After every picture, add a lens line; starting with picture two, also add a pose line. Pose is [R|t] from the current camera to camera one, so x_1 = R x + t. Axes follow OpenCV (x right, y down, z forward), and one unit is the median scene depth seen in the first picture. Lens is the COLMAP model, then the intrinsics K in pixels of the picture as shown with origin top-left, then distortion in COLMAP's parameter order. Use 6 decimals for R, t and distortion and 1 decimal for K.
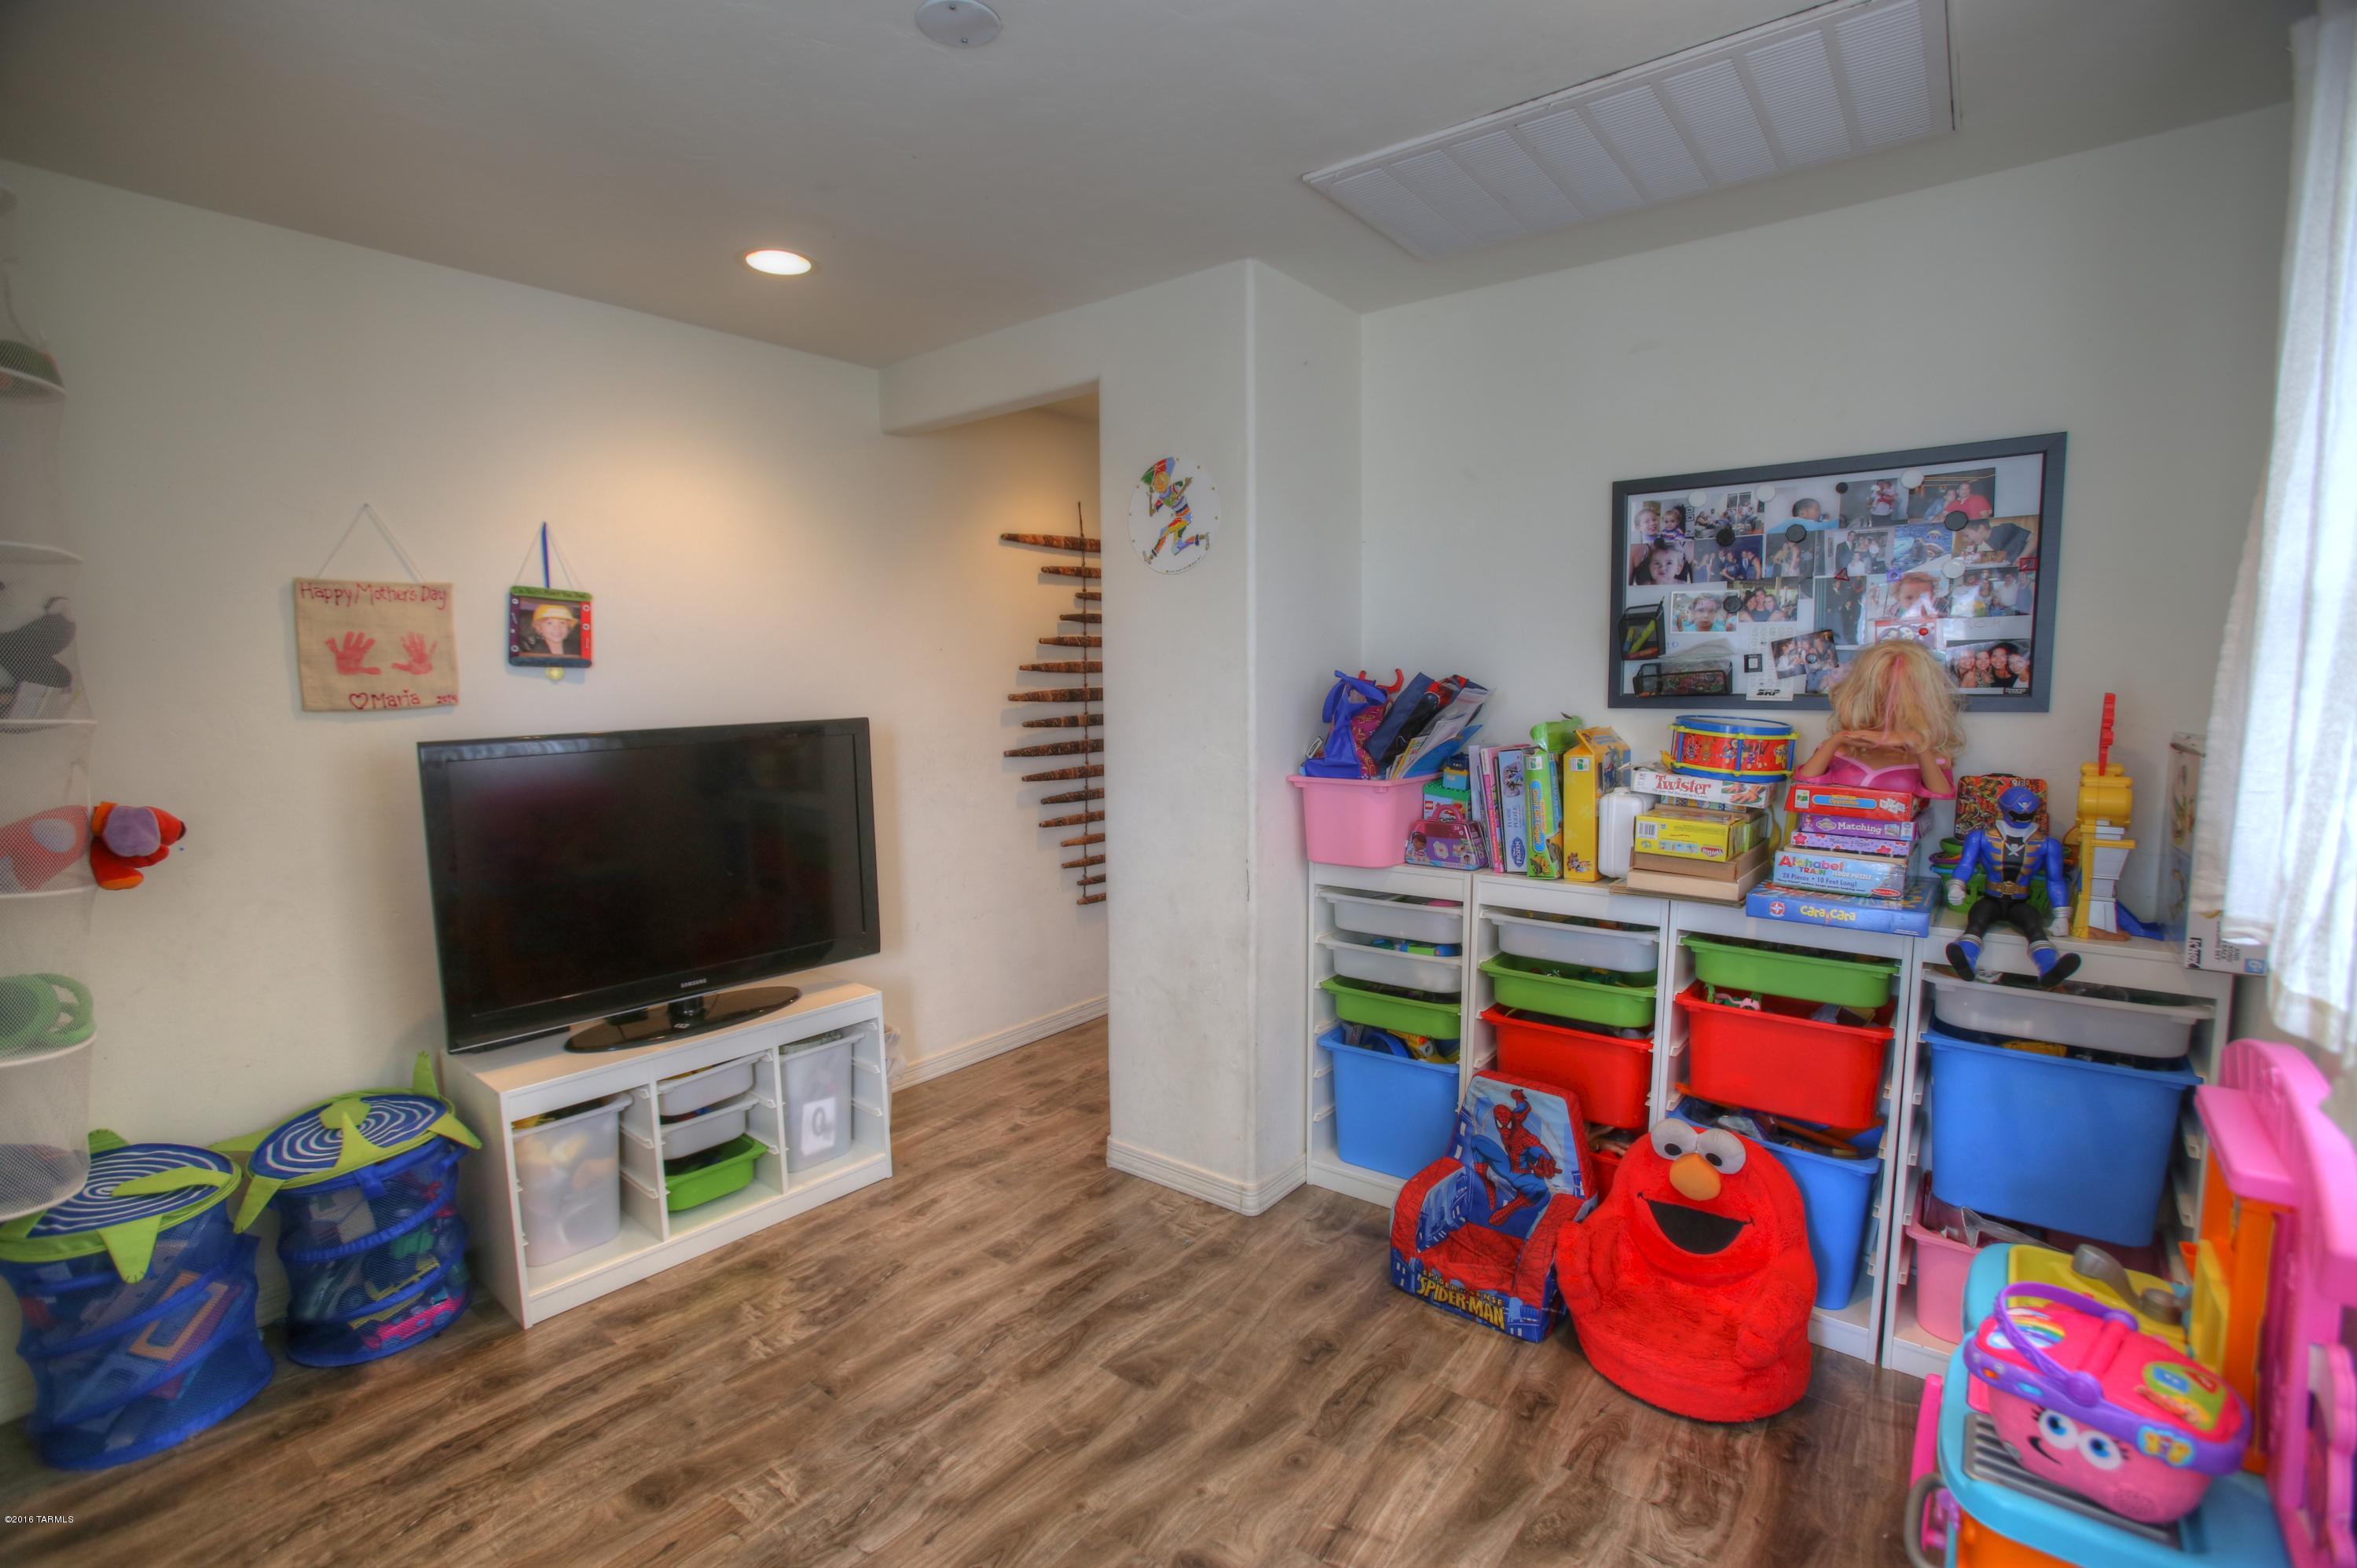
lens RADIAL K [[1121.7, 0, 1174.2], [0, 1121.7, 785.8], [0, 0, 1]] dist [-0.093325, 0.048067]
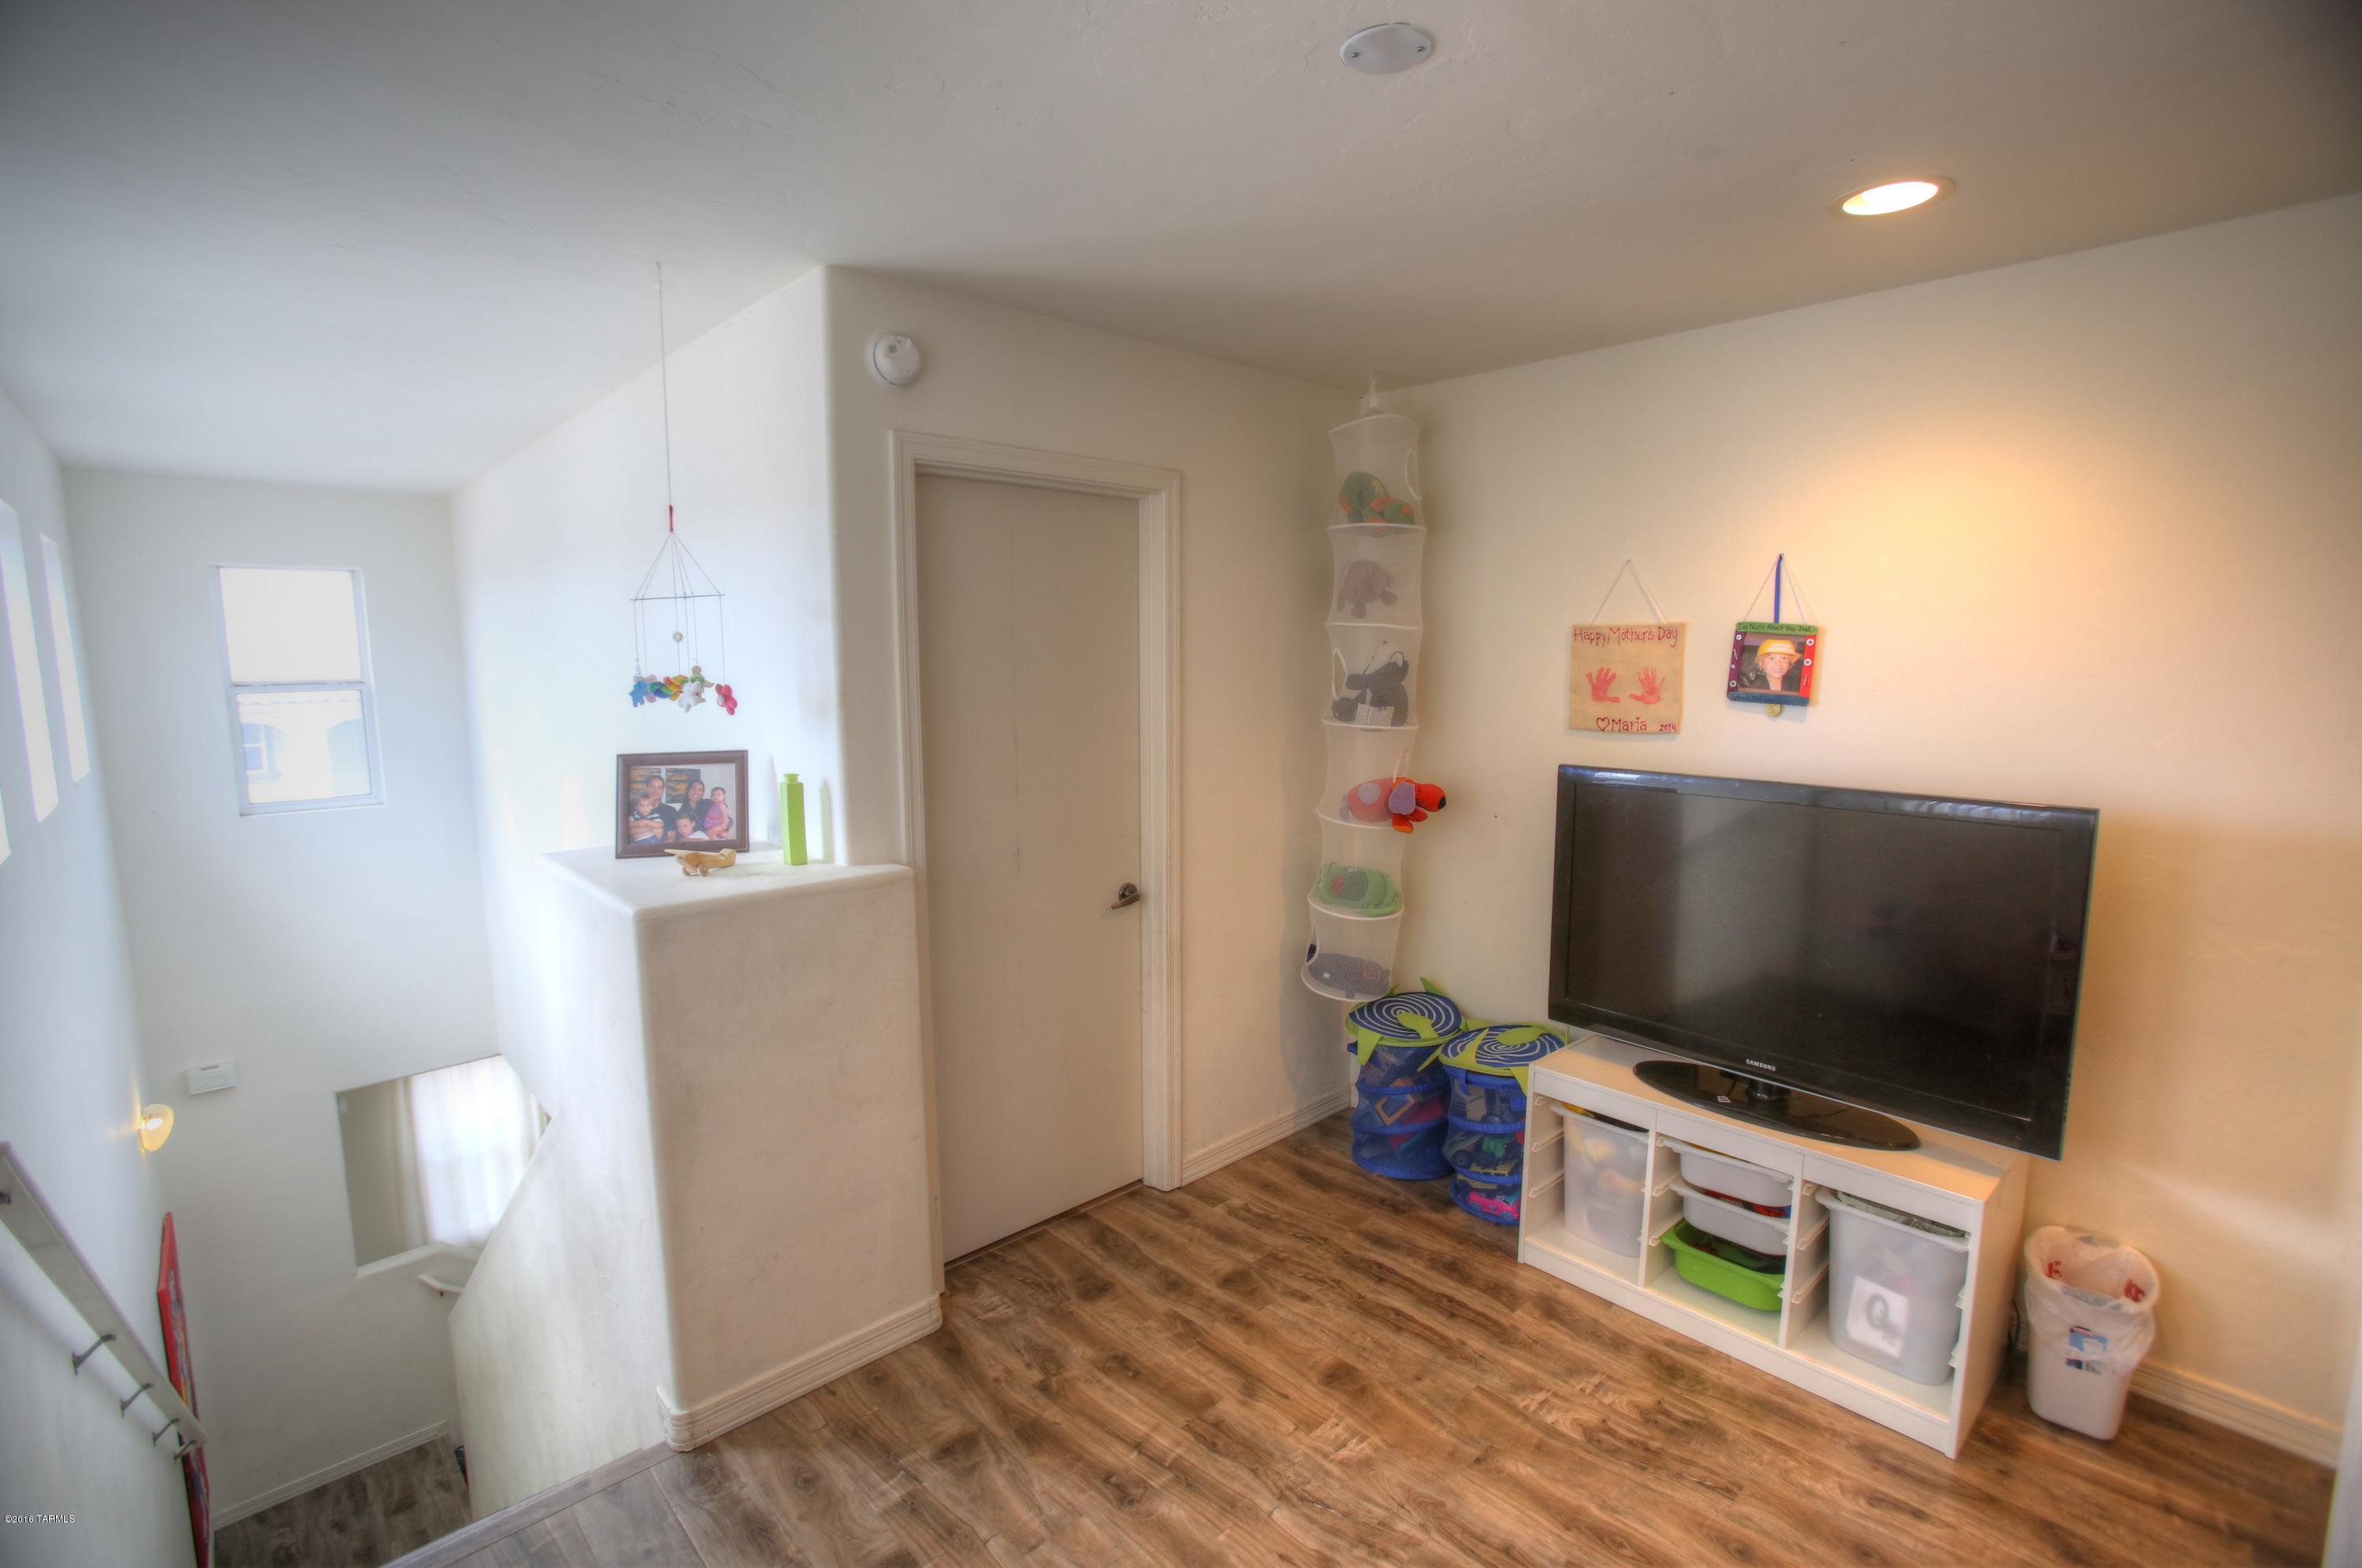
lens RADIAL K [[1124.0, 0, 1176.7], [0, 1124.0, 785.8], [0, 0, 1]] dist [-0.093325, 0.048067]
pose [[-0.179502, 0.135637, -0.974362, 0.538832], [-0.091127, 0.983898, 0.153753, -0.153459], [0.979528, 0.116390, -0.164252, 0.721843]]
